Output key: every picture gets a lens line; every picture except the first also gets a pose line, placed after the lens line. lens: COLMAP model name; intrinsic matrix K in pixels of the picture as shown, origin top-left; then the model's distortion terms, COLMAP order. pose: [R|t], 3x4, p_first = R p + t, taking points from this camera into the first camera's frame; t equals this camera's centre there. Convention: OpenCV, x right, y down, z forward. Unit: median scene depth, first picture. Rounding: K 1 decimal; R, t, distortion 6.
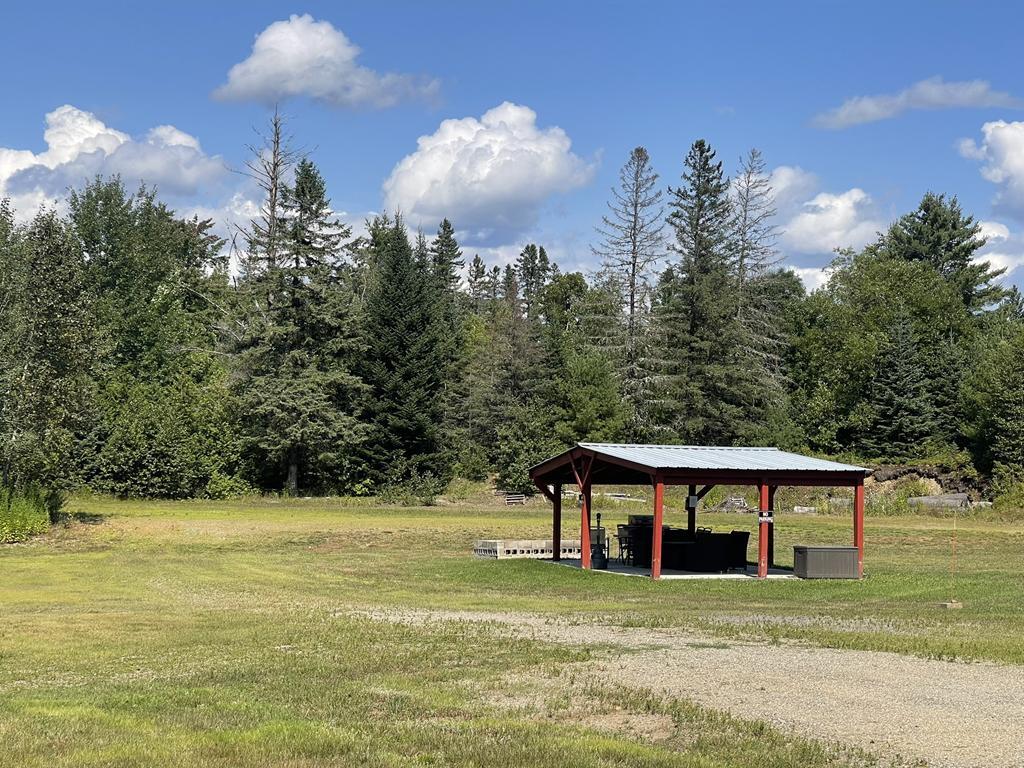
lens RADIAL K [[1927.5, 0, 512.0], [0, 1927.5, 384.0], [0, 0, 1]] dist [-0.781012, 15.696094]
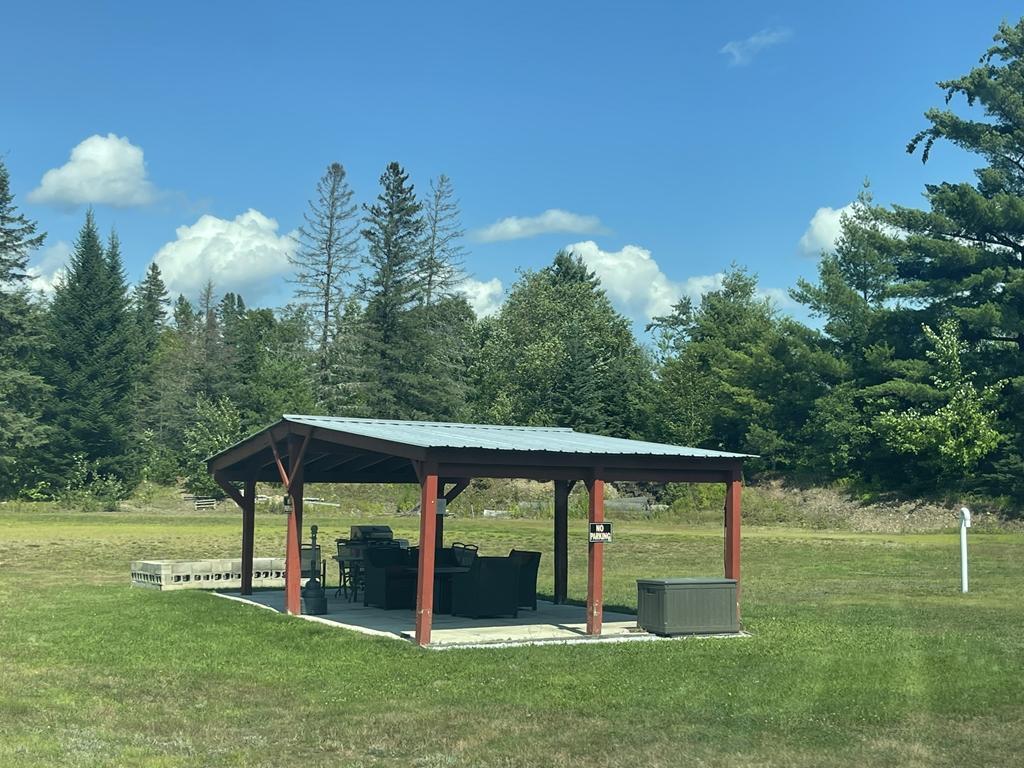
lens RADIAL K [[1348.2, 0, 510.8], [0, 1348.2, 364.6], [0, 0, 1]] dist [0.027893, 0.027901]
pose [[0.977105, 0.018634, 0.211939, 0.006620], [-0.009662, 0.999016, -0.043288, 0.017309], [-0.212537, 0.040249, 0.976324, 0.288259]]
